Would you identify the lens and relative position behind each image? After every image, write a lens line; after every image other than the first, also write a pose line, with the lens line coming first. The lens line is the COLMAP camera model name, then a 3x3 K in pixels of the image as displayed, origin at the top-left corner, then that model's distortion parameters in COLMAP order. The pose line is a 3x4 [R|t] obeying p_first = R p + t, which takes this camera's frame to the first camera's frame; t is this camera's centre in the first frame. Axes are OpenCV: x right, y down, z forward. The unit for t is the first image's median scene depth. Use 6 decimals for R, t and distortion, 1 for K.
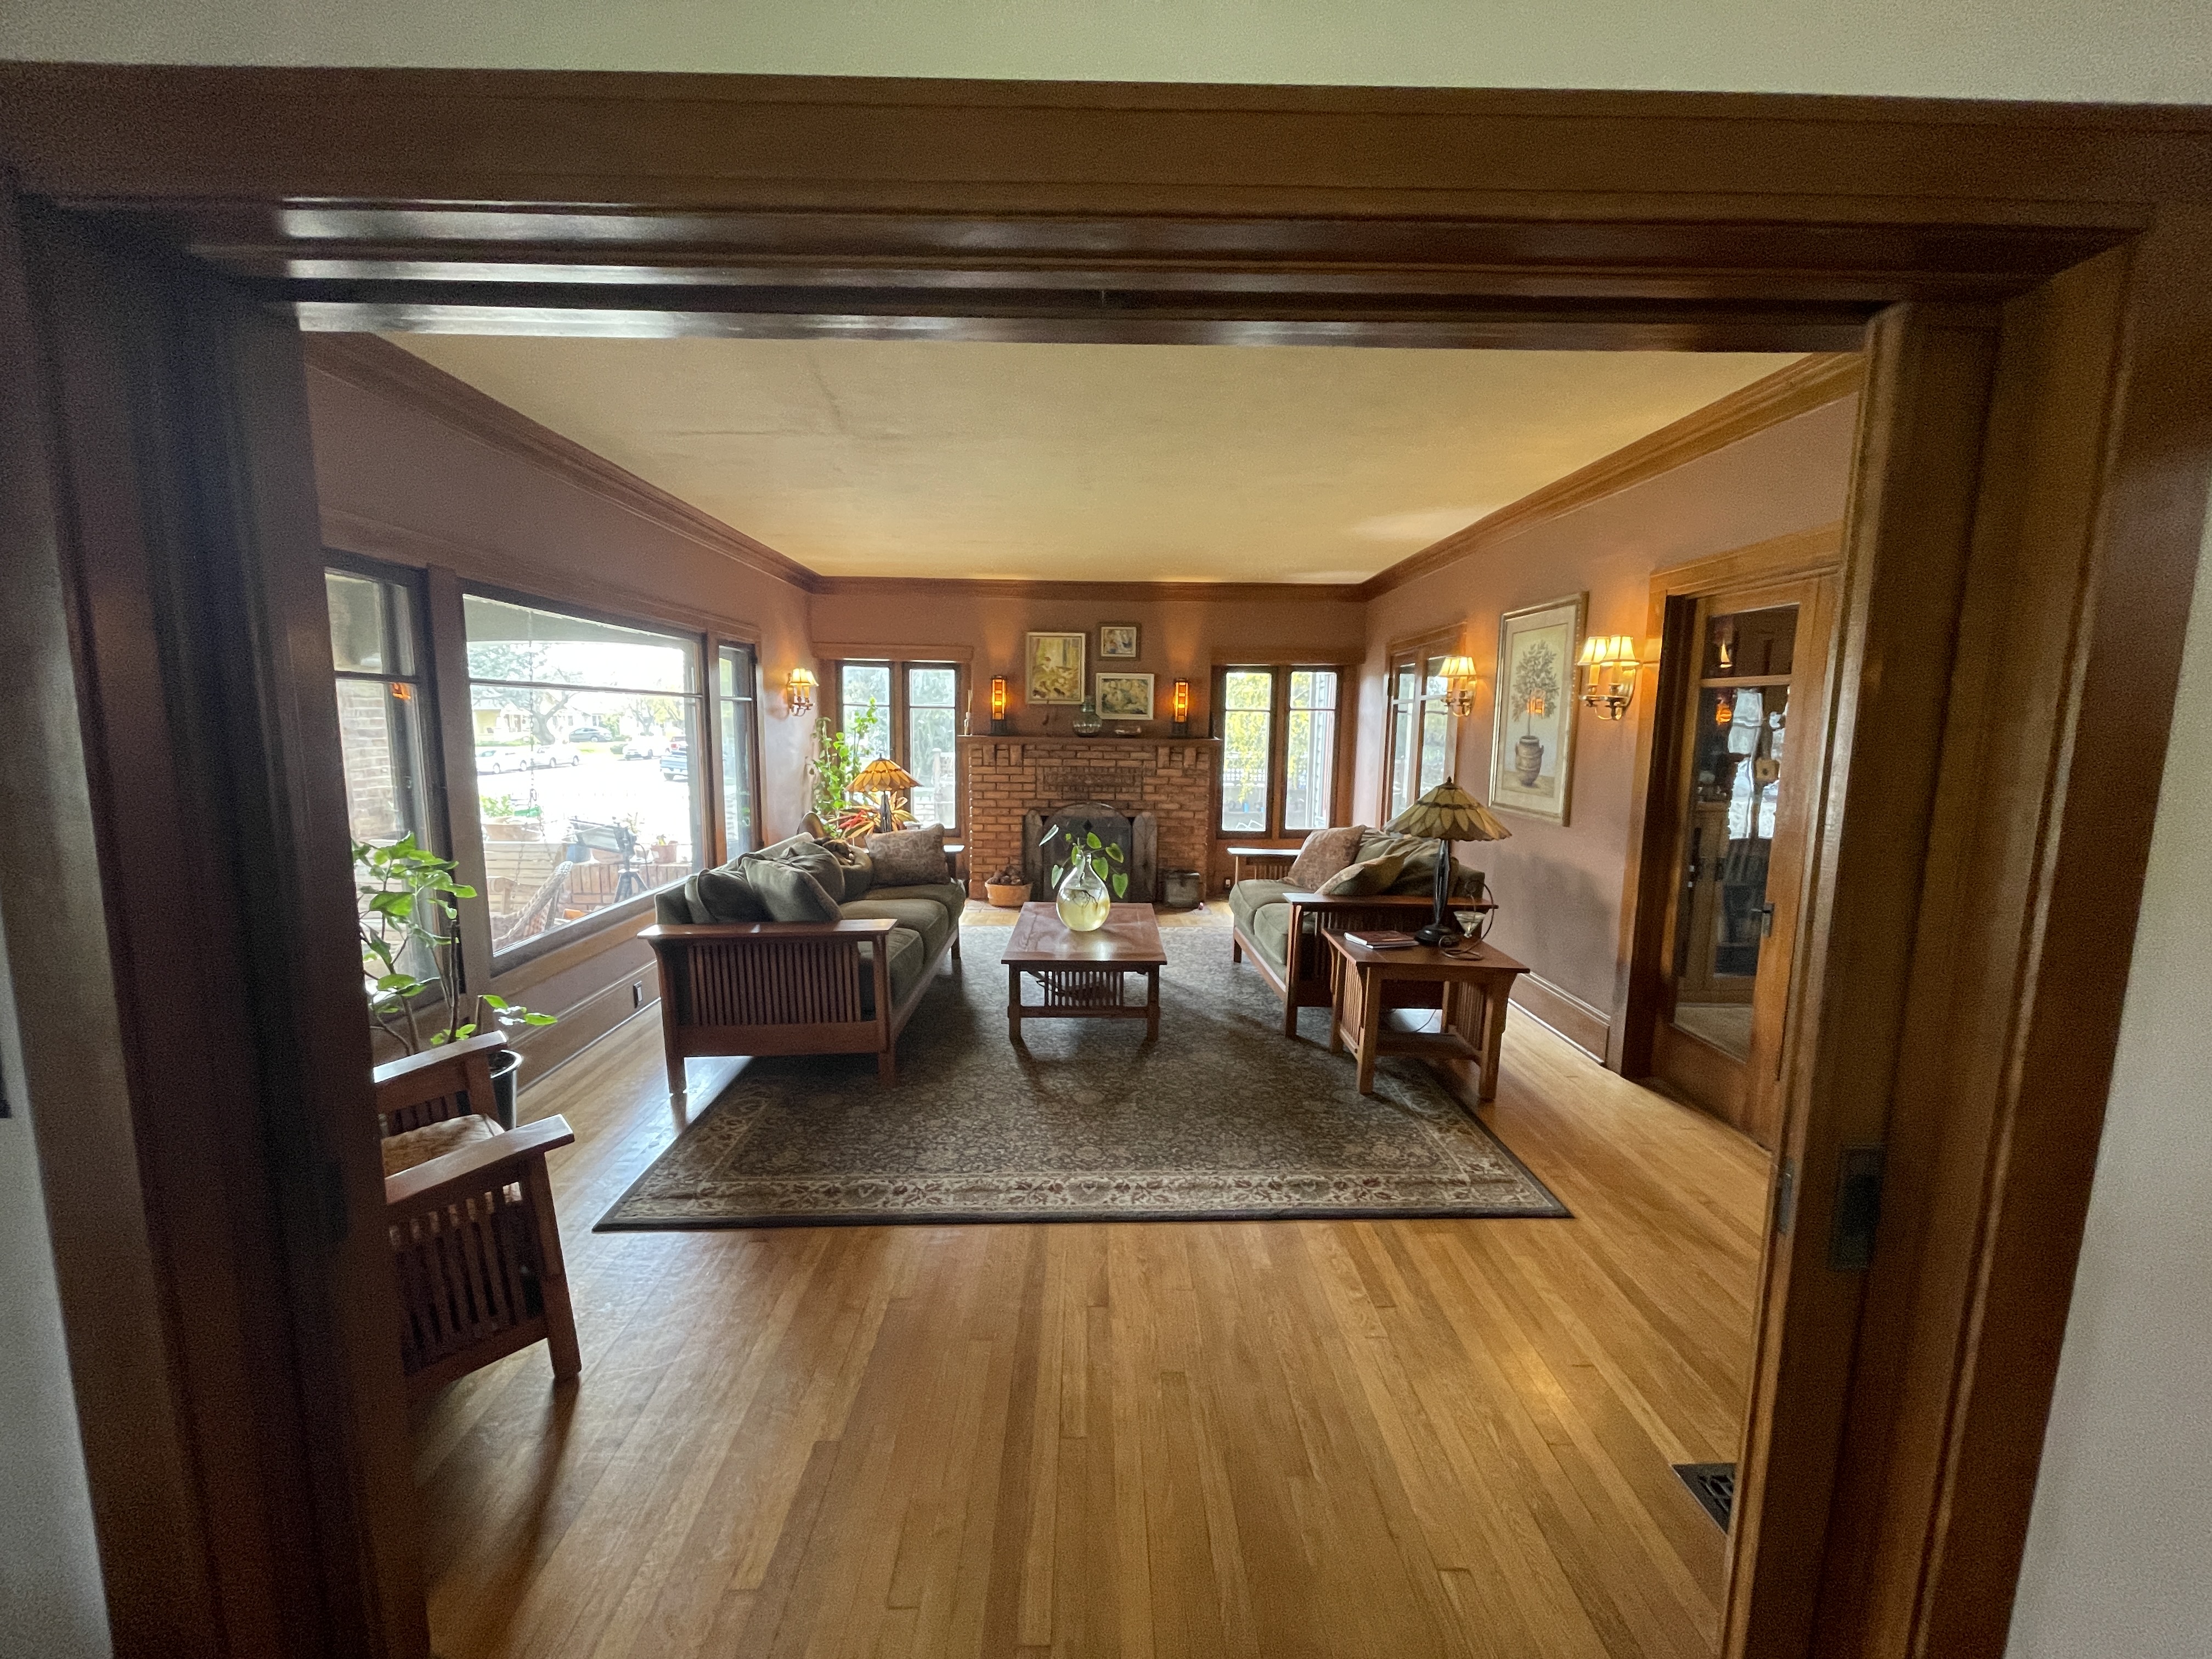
lens RADIAL K [[879.7, 0, 1106.0], [0, 879.7, 829.5], [0, 0, 1]] dist [-0.000143, -0.000035]
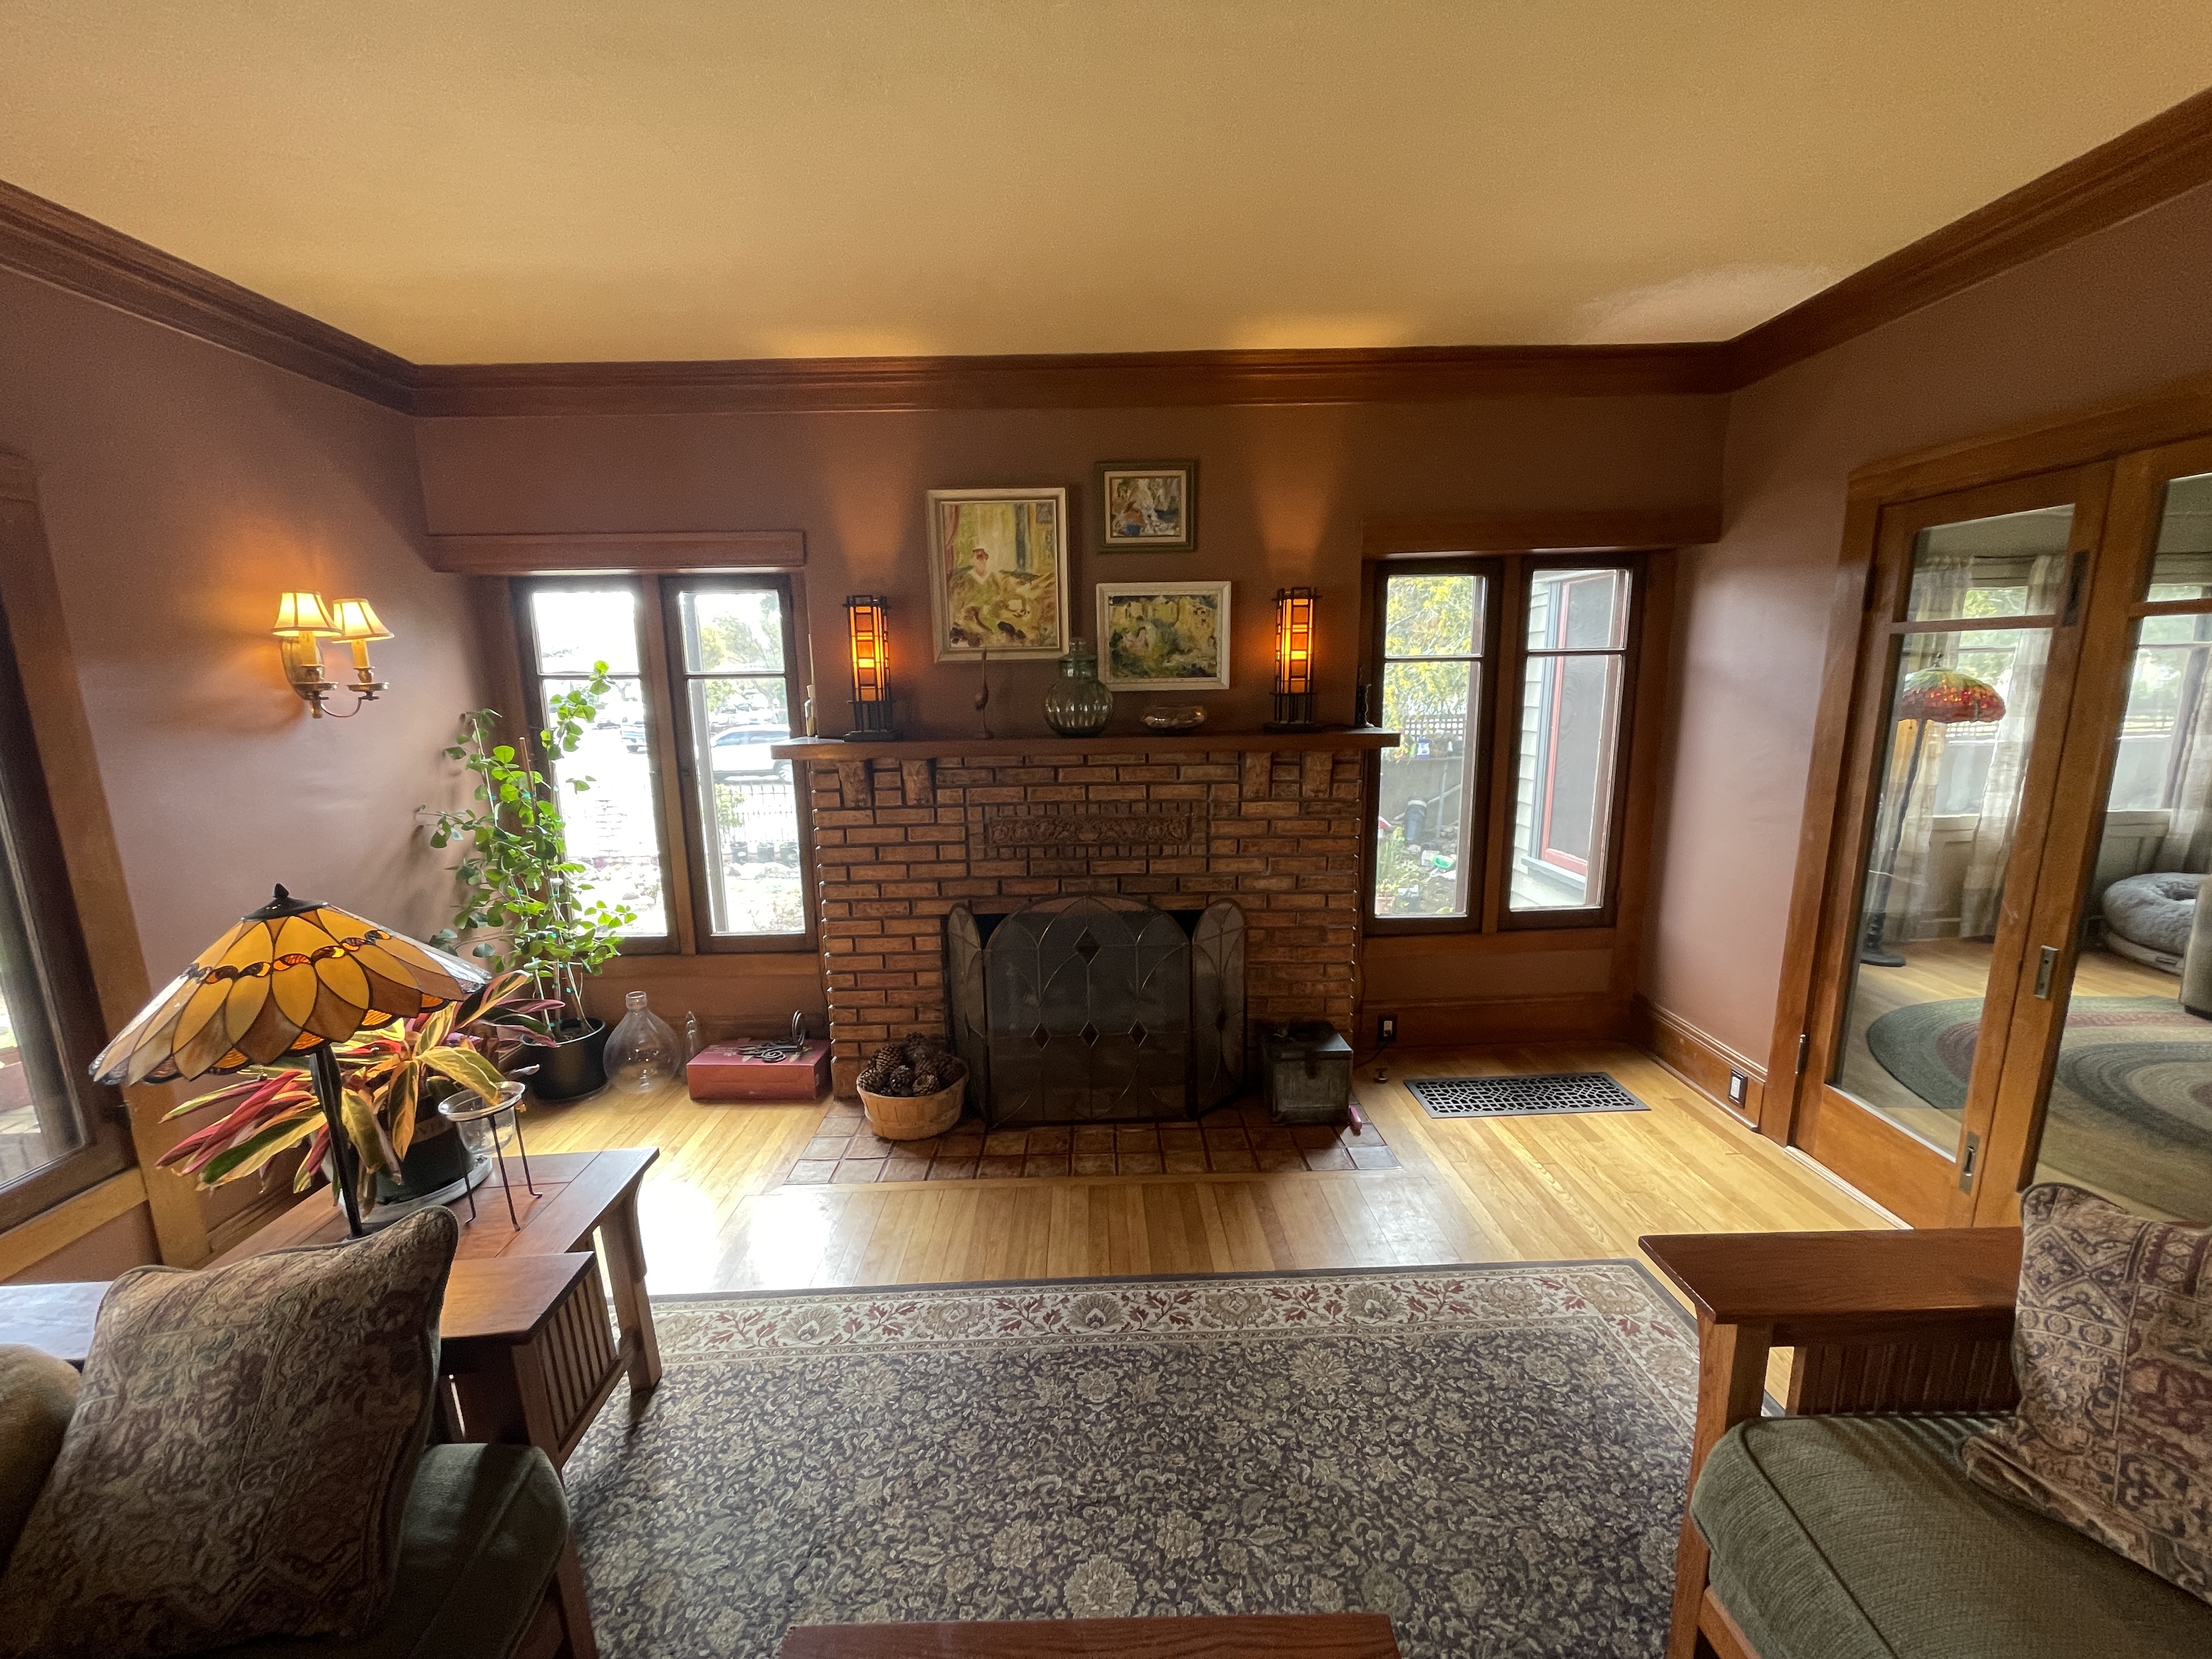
lens RADIAL K [[881.3, 0, 1106.0], [0, 881.3, 829.5], [0, 0, 1]] dist [-0.000719, -0.000071]
pose [[0.999435, -0.031266, -0.012332, -0.004554], [0.031928, 0.997820, 0.057754, -0.082932], [0.010500, -0.058115, 0.998255, 0.563283]]
